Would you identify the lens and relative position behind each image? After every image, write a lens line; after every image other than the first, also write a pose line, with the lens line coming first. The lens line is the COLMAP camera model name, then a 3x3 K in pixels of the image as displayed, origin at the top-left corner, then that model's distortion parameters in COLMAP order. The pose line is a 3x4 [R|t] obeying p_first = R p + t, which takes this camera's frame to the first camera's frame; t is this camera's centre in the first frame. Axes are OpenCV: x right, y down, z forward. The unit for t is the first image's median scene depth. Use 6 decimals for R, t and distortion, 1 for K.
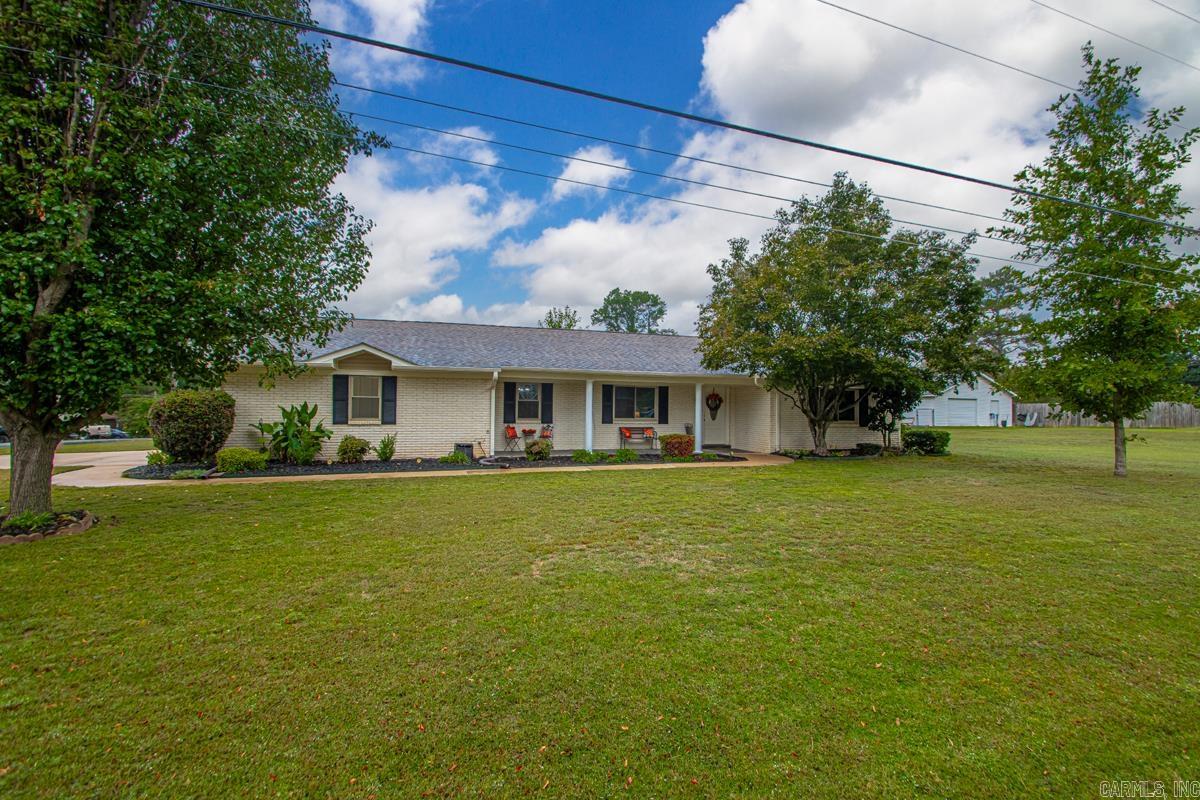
lens RADIAL K [[556.0, 0, 607.4], [0, 556.0, 400.7], [0, 0, 1]] dist [0.012268, -0.015762]
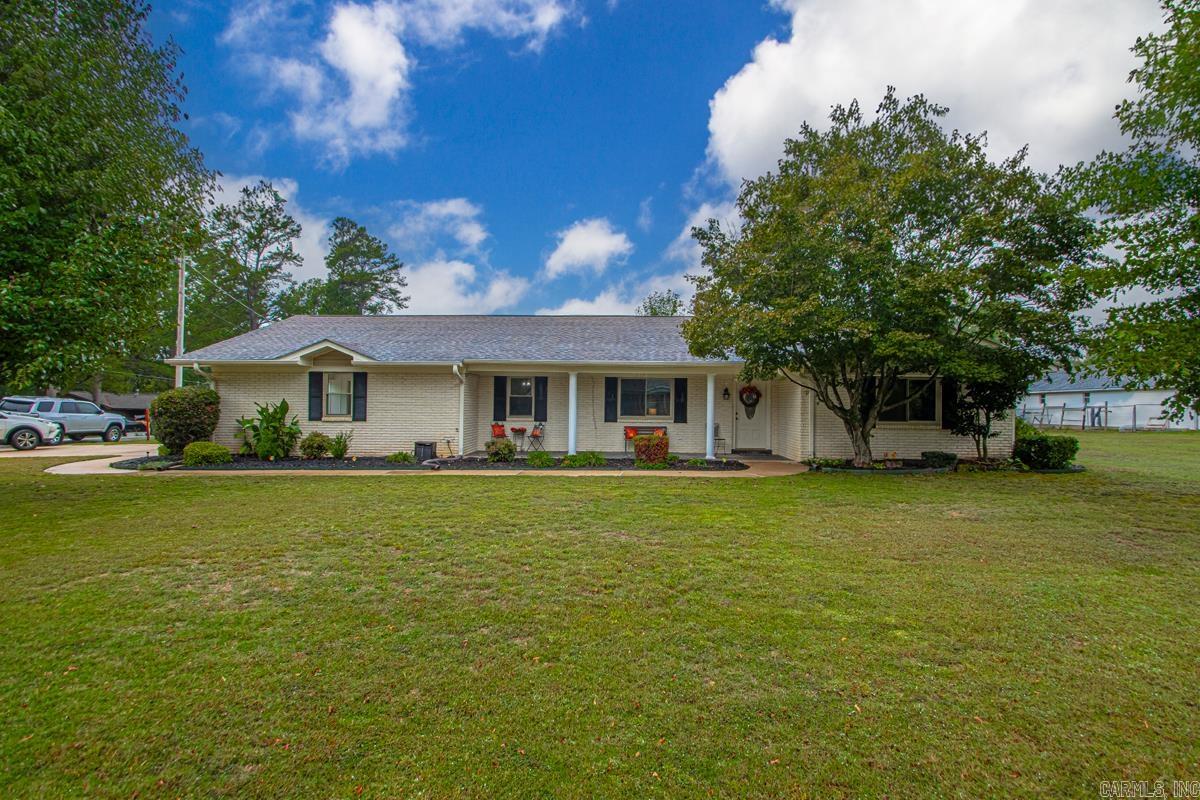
lens RADIAL K [[606.4, 0, 600.0], [0, 606.4, 400.0], [0, 0, 1]] dist [0.002033, 0.000070]
pose [[0.945054, -0.004096, -0.326889, 0.316794], [0.005947, 0.999971, 0.004662, 0.002366], [0.326861, -0.006350, 0.945051, 0.110746]]
